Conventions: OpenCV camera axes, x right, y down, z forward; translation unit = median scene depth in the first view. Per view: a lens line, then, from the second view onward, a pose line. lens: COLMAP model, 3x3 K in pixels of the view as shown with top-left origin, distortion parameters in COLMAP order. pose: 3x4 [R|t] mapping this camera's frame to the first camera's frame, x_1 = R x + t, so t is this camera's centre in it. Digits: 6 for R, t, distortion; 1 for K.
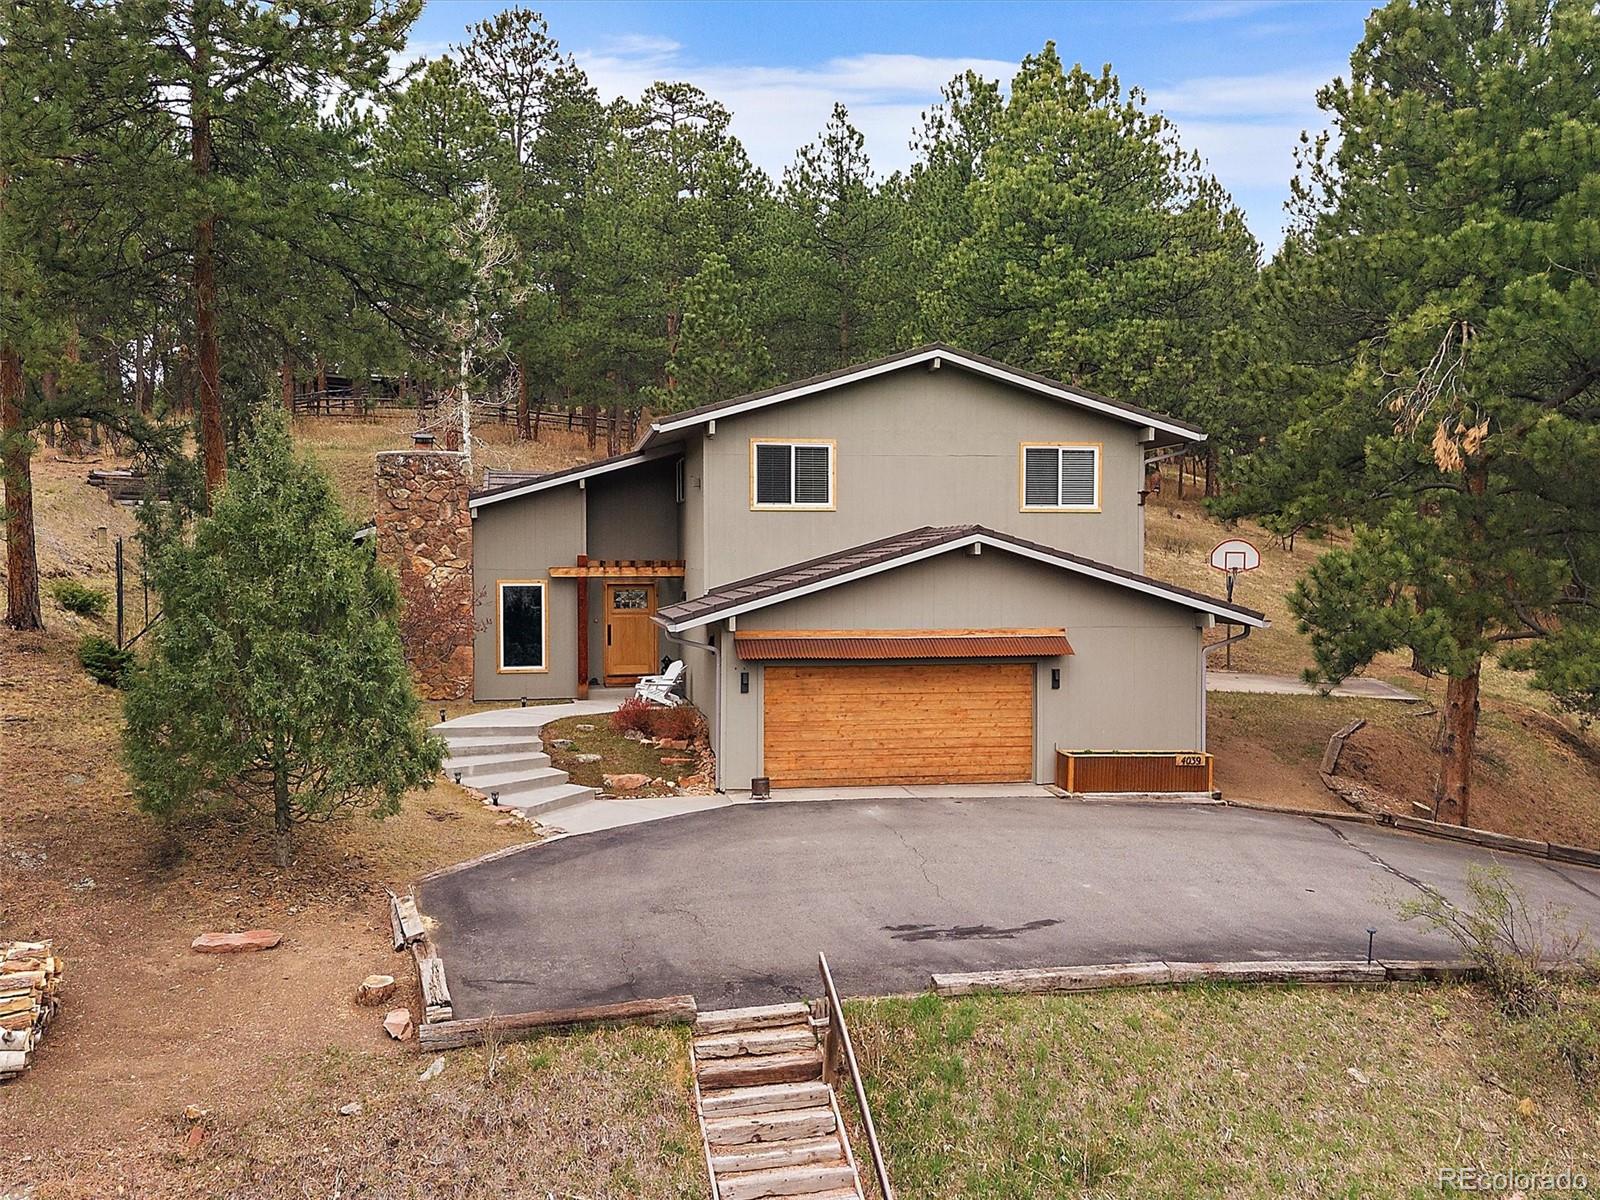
lens RADIAL K [[1444.6, 0, 800.0], [0, 1444.6, 600.0], [0, 0, 1]] dist [0.131224, -0.012227]
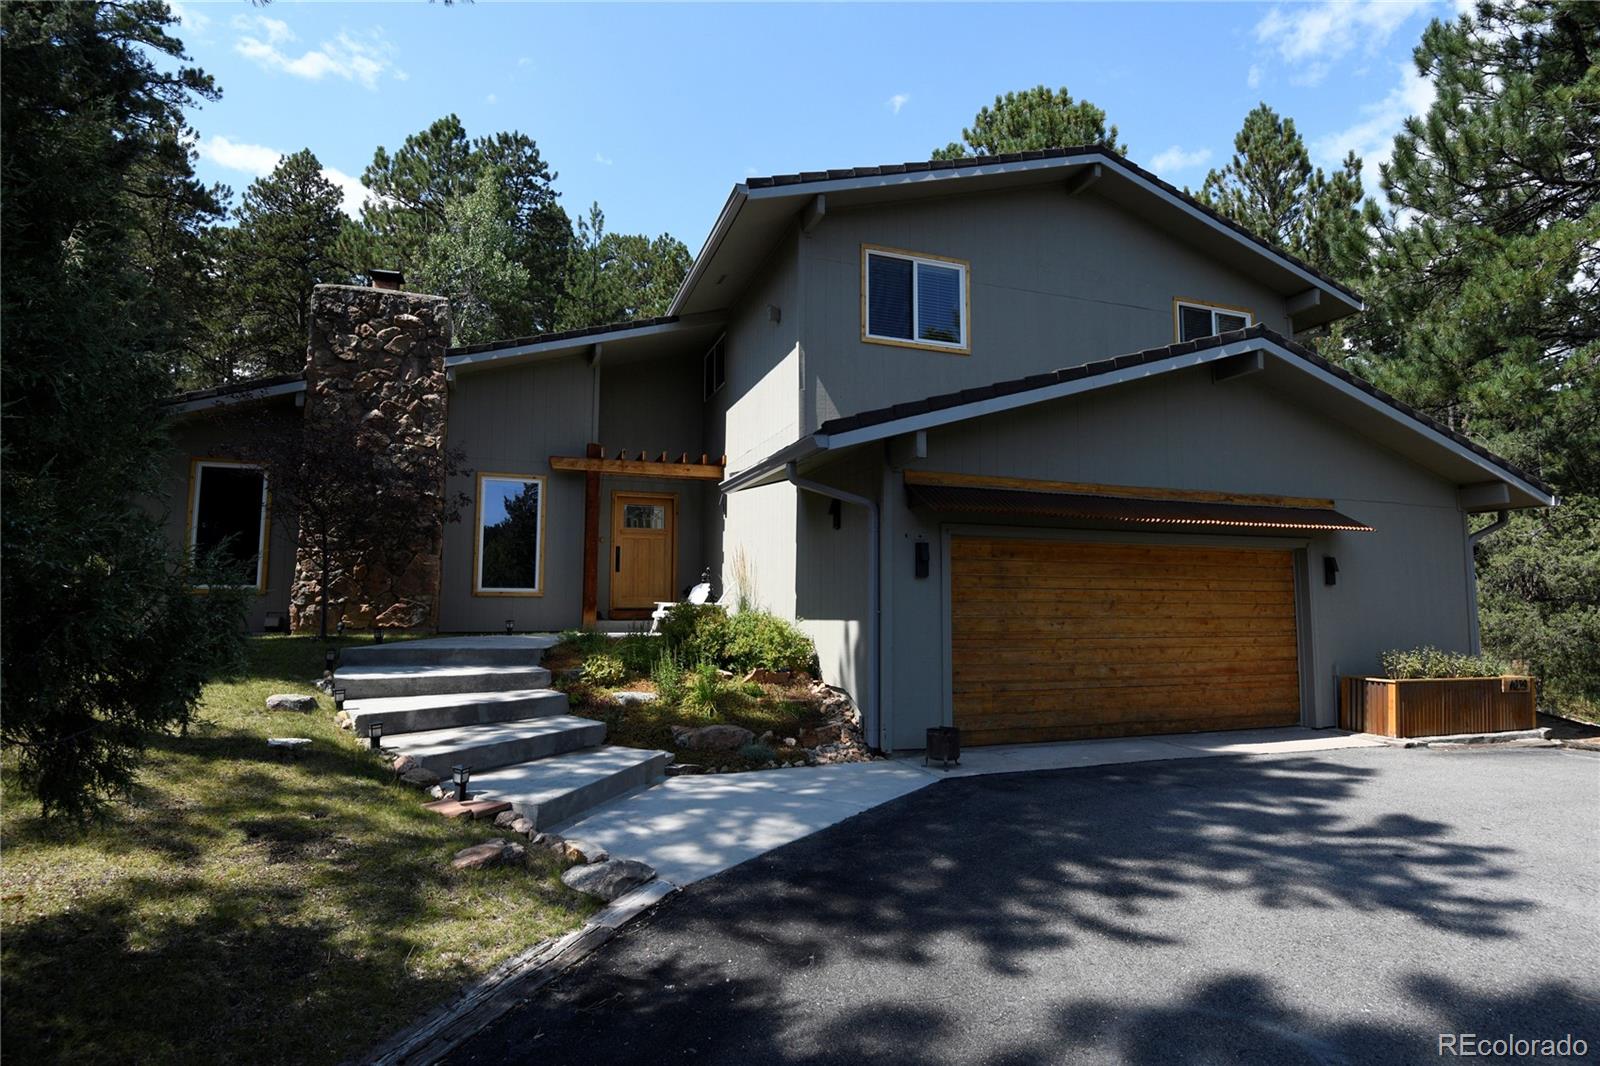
lens RADIAL K [[823.3, 0, 800.0], [0, 823.3, 533.0], [0, 0, 1]] dist [-0.005351, -0.001018]
pose [[0.985165, 0.020905, 0.170330, -0.139568], [0.000299, 0.992342, -0.123523, 0.085146], [-0.171607, 0.121742, 0.977614, 0.671359]]
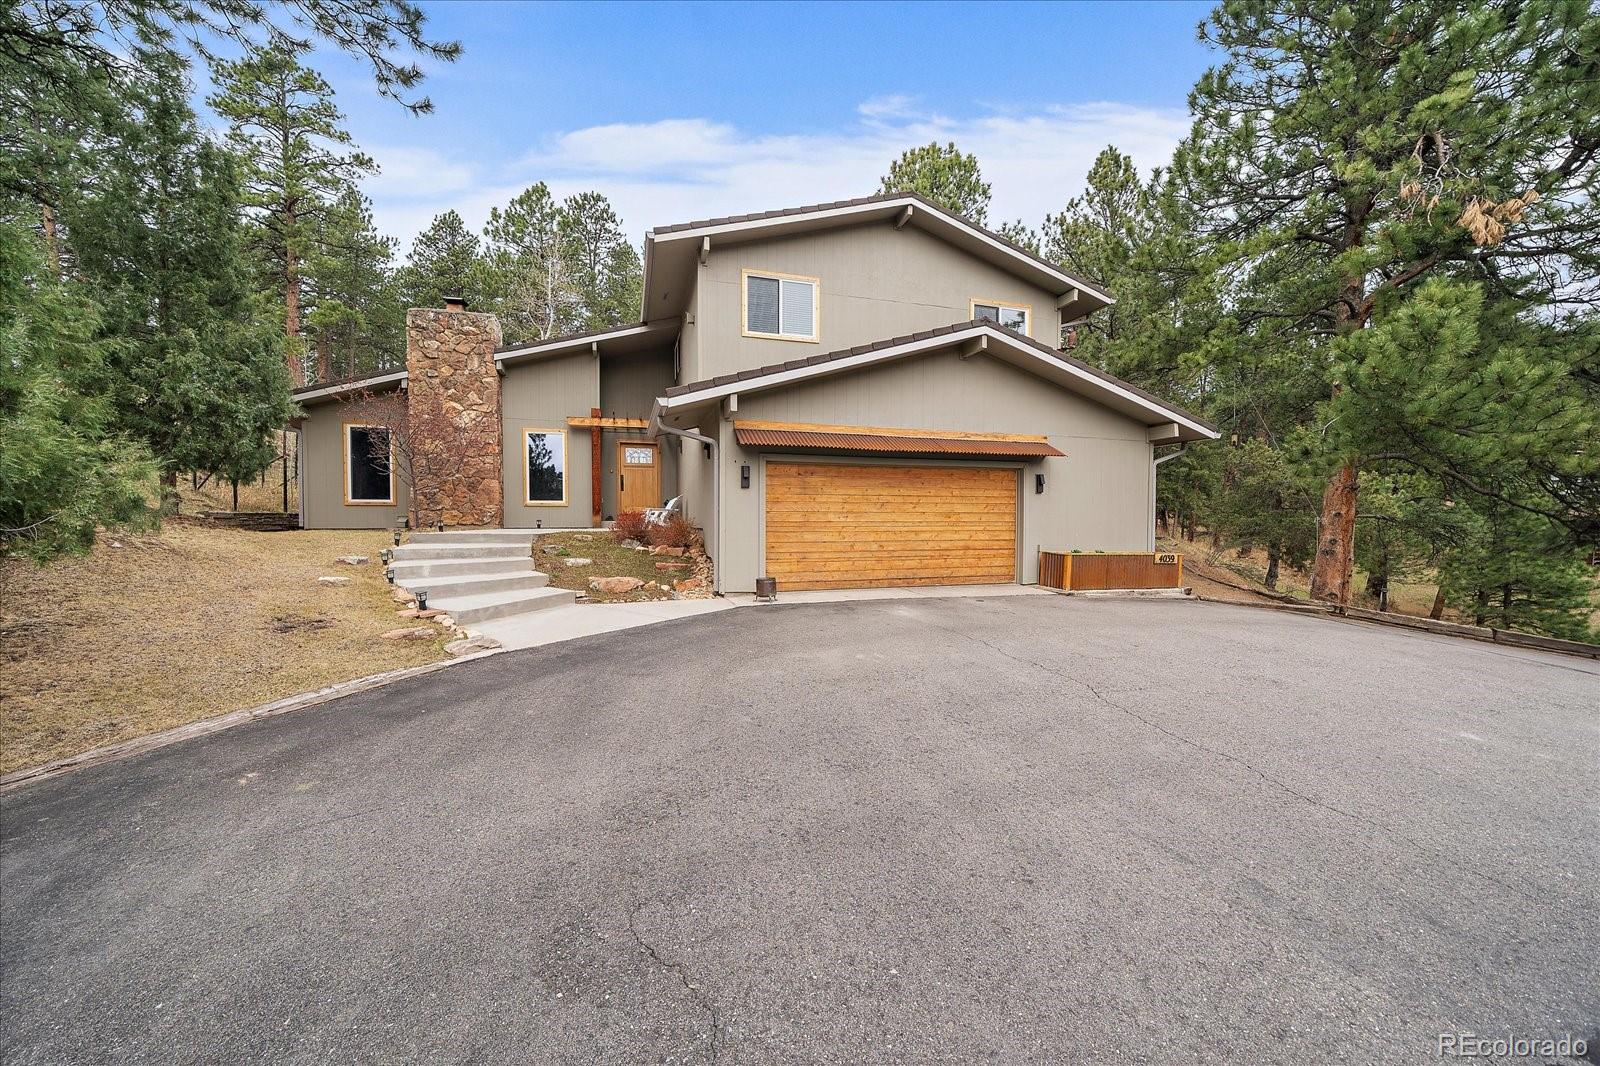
lens RADIAL K [[554.9, 0, 786.4], [0, 554.9, 535.4], [0, 0, 1]] dist [-0.001714, -0.000110]
pose [[0.994645, -0.002365, 0.103324, -0.047994], [0.003064, 0.999973, -0.006611, 0.095077], [-0.103306, 0.006892, 0.994626, 0.630720]]
